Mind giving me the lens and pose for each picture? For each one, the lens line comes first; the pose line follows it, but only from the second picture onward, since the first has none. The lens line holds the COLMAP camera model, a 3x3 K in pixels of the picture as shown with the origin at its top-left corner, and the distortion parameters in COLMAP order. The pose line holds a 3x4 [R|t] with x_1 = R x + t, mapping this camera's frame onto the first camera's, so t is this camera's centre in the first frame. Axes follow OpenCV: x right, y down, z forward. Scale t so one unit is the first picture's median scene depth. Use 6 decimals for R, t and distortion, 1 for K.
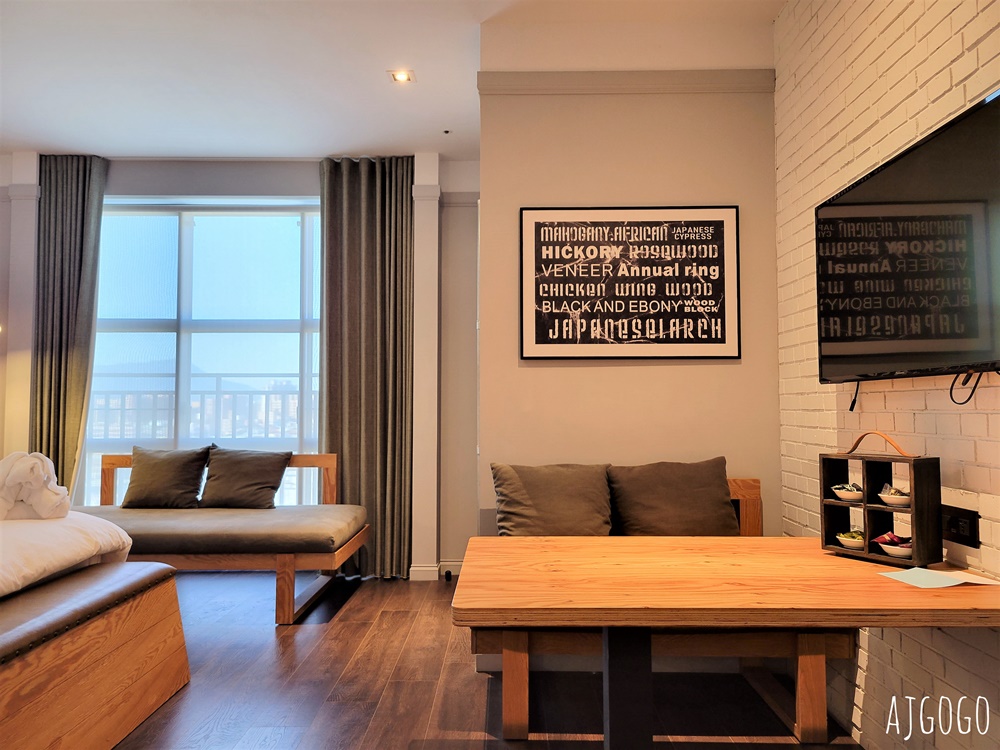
lens RADIAL K [[751.7, 0, 498.5], [0, 751.7, 373.5], [0, 0, 1]] dist [0.051531, -0.038462]
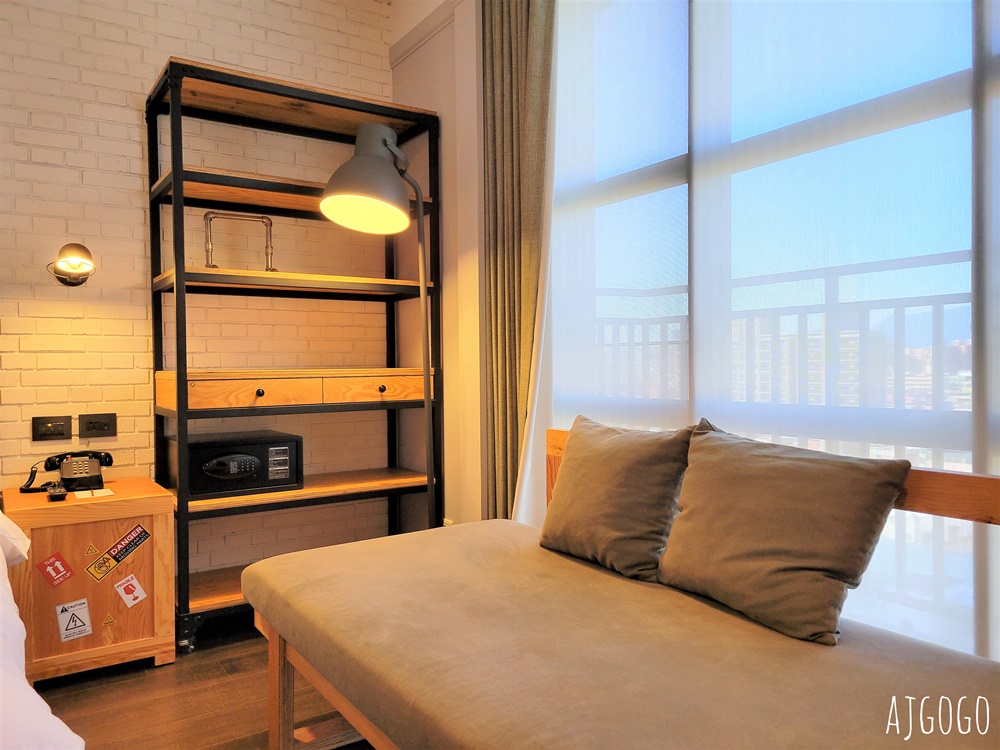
lens RADIAL K [[751.7, 0, 502.8], [0, 751.7, 375.3], [0, 0, 1]] dist [0.051531, -0.038462]
pose [[0.563097, 0.004878, -0.826376, -0.113210], [0.050212, 0.997933, 0.040105, 0.048720], [0.824864, -0.064077, 0.561688, 0.704368]]
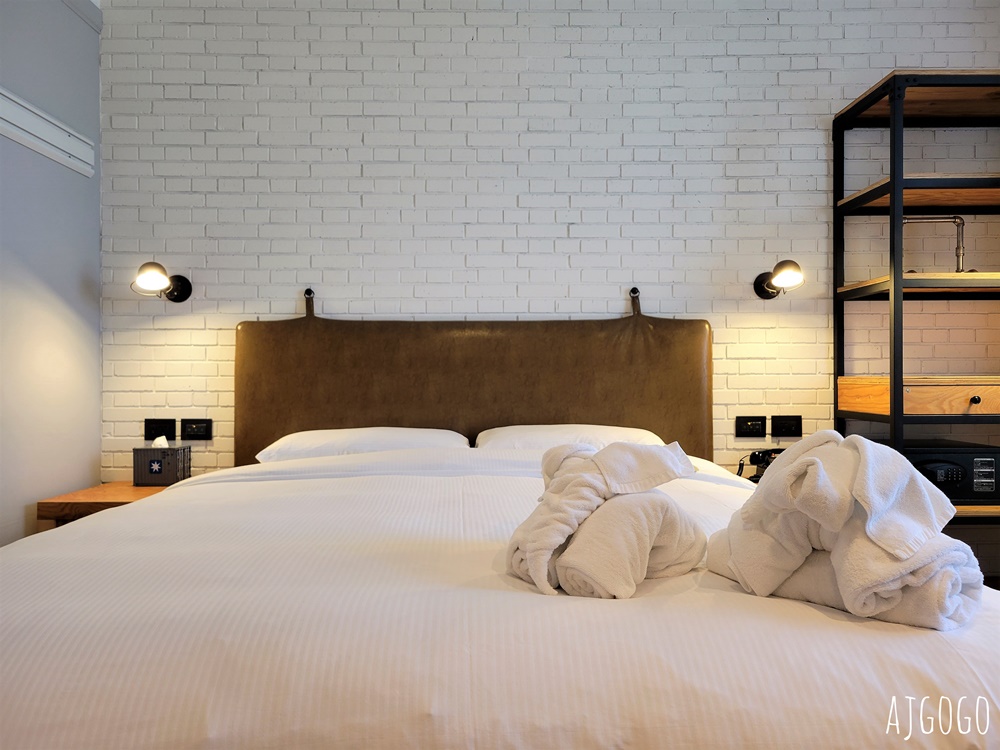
lens RADIAL K [[751.7, 0, 500.7], [0, 751.7, 375.3], [0, 0, 1]] dist [0.051531, -0.038462]
pose [[0.017938, -0.003020, -0.999835, -0.145342], [0.050905, 0.998701, -0.002103, 0.041215], [0.998542, -0.050859, 0.018068, 0.511541]]
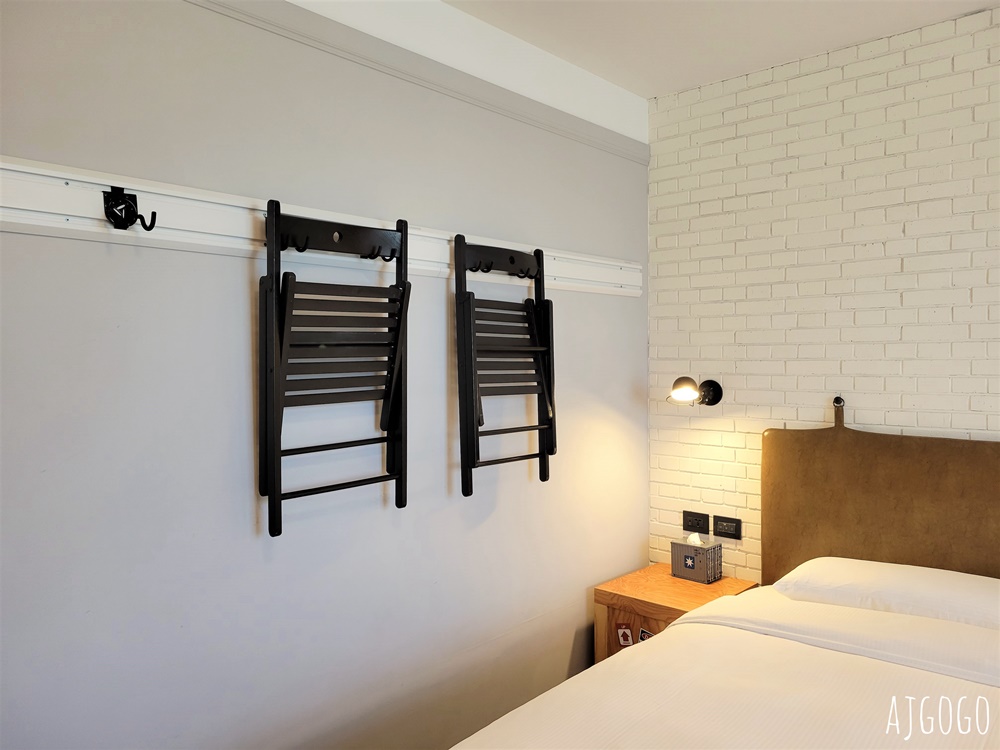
lens RADIAL K [[751.7, 0, 504.6], [0, 751.7, 367.5], [0, 0, 1]] dist [0.051531, -0.038462]
pose [[-0.660202, 0.017149, -0.750892, -0.160156], [0.043454, 0.998937, -0.015392, -0.073828], [0.749830, -0.042791, -0.660245, 0.567844]]
